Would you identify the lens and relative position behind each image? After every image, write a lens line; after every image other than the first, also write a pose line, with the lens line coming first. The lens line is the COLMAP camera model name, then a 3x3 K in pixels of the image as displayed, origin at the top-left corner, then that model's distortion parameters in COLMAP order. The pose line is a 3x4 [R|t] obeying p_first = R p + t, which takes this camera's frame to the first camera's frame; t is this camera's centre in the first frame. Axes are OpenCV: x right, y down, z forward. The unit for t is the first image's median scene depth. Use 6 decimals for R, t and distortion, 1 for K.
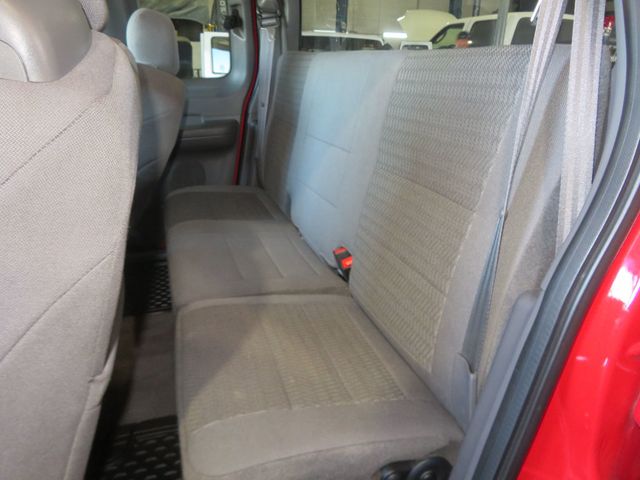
lens RADIAL K [[459.8, 0, 329.1], [0, 459.8, 235.4], [0, 0, 1]] dist [-0.004815, -0.000769]
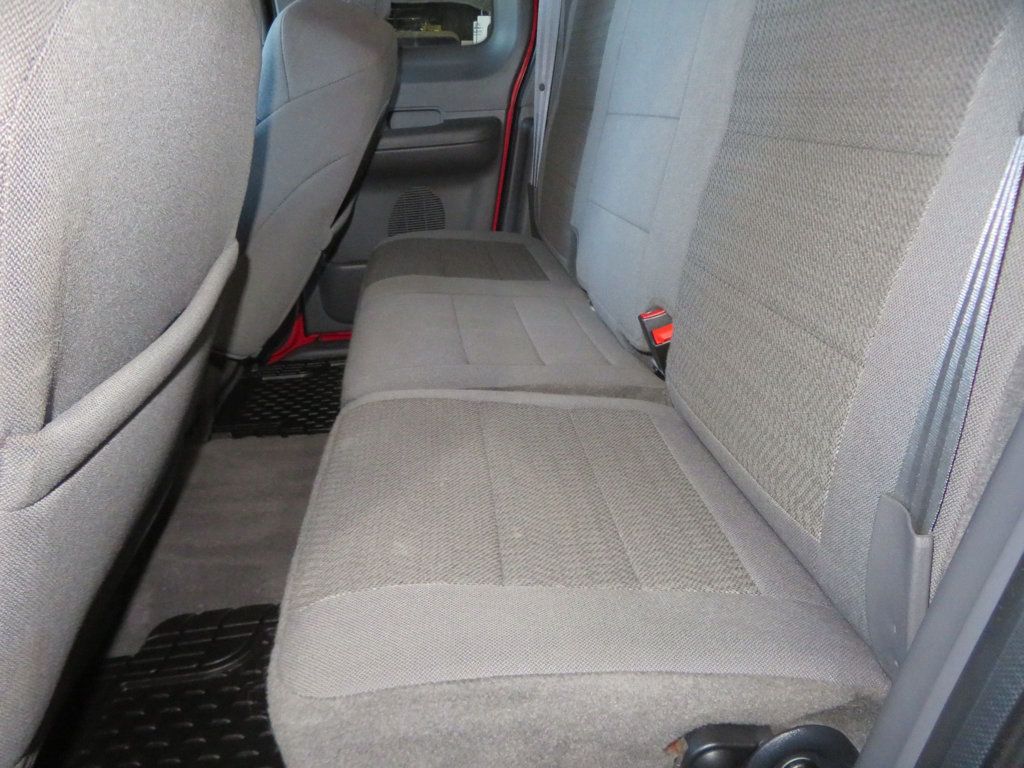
lens RADIAL K [[733.2, 0, 511.2], [0, 733.2, 384.4], [0, 0, 1]] dist [0.002479, -0.040811]
pose [[0.975290, 0.039311, -0.217405, 0.052110], [-0.031376, 0.998714, 0.039833, 0.084758], [0.218691, -0.032027, 0.975268, 0.163691]]
